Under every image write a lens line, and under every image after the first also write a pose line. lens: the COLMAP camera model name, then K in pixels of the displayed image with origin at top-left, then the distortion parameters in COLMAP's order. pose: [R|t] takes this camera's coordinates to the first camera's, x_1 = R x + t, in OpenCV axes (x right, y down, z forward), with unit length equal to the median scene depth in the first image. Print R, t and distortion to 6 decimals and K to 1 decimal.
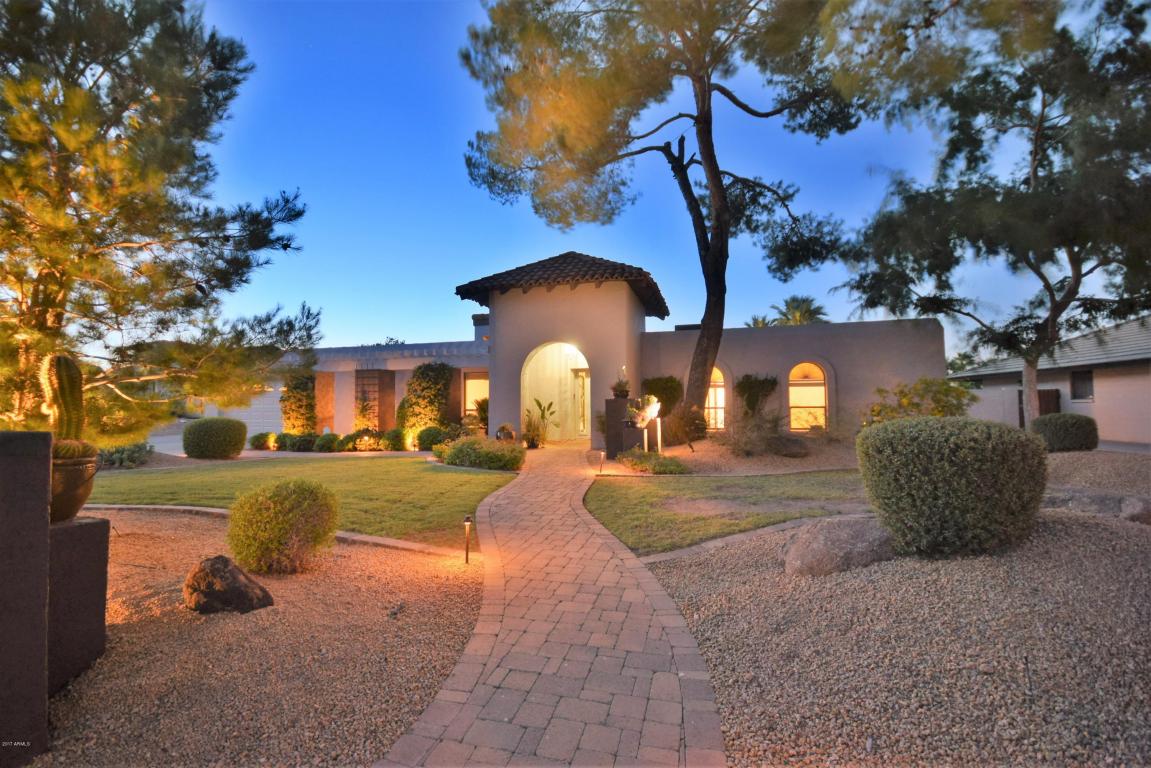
lens RADIAL K [[524.2, 0, 578.9], [0, 524.2, 380.3], [0, 0, 1]] dist [0.002015, -0.001396]
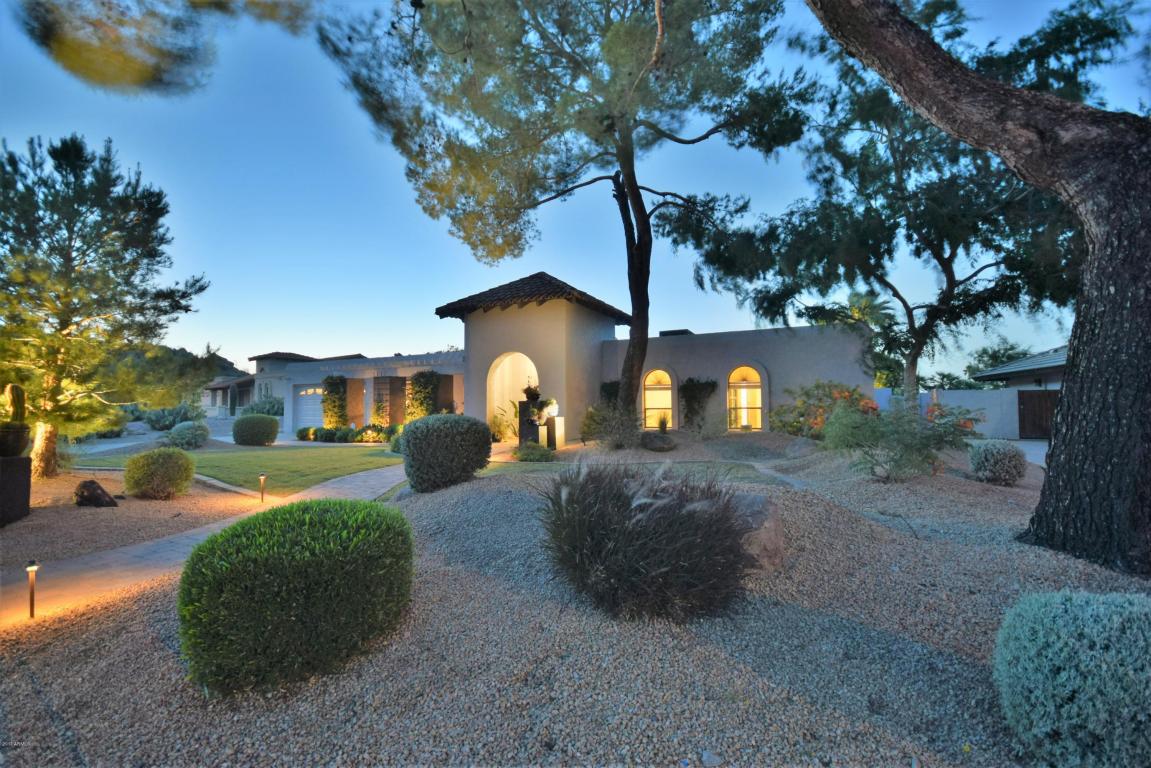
lens RADIAL K [[524.2, 0, 570.8], [0, 524.2, 389.1], [0, 0, 1]] dist [0.002015, -0.001396]
pose [[0.978770, -0.005429, -0.204888, 0.307039], [0.008812, 0.999839, 0.015601, -0.007108], [0.204771, -0.017075, 0.978661, -0.119987]]
